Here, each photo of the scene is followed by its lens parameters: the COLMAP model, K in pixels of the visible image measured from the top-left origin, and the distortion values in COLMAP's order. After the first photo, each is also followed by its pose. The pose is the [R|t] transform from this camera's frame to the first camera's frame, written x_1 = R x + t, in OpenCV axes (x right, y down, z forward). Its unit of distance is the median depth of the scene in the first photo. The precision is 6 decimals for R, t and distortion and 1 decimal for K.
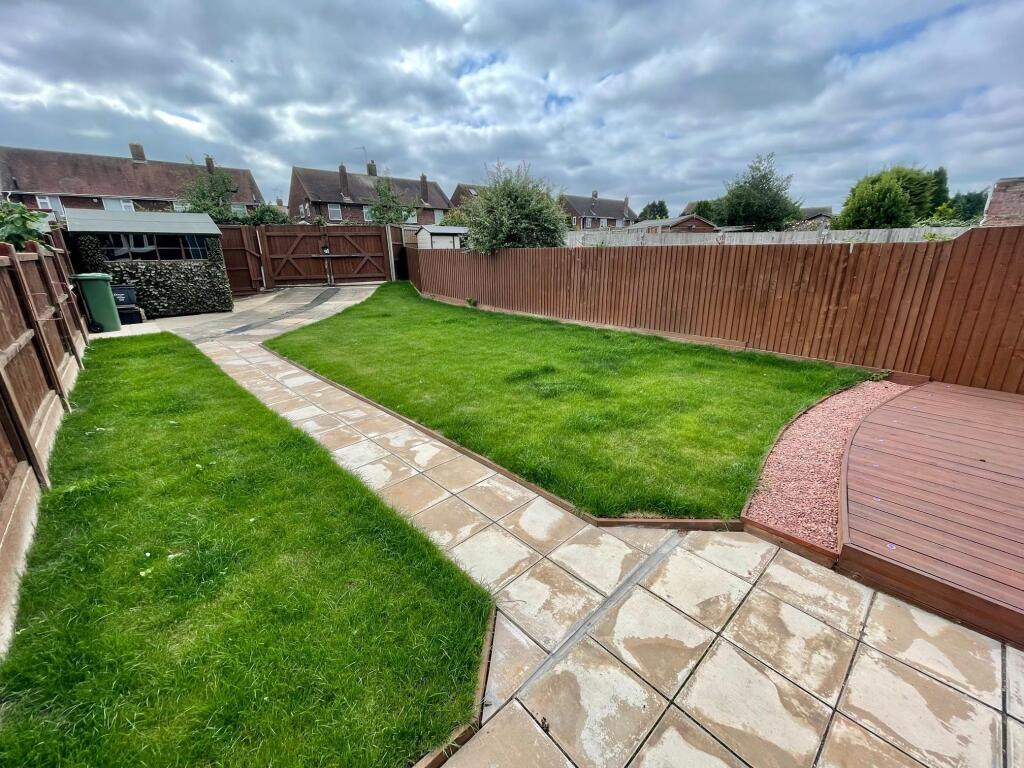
lens RADIAL K [[413.8, 0, 509.2], [0, 413.8, 382.2], [0, 0, 1]] dist [0.002224, -0.000088]
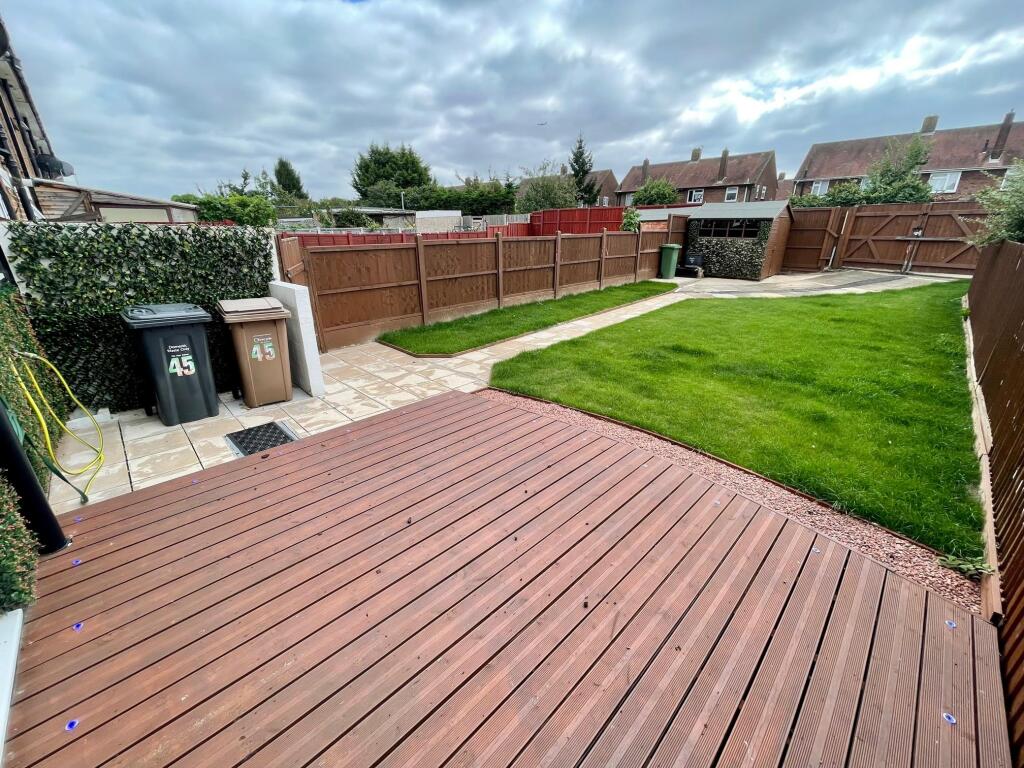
lens RADIAL K [[413.8, 0, 510.0], [0, 413.8, 383.8], [0, 0, 1]] dist [0.002224, -0.000088]
pose [[0.046390, 0.367510, -0.928862, 1.155944], [-0.307165, 0.890059, 0.336816, -0.180458], [0.950525, 0.269689, 0.154176, 0.389358]]
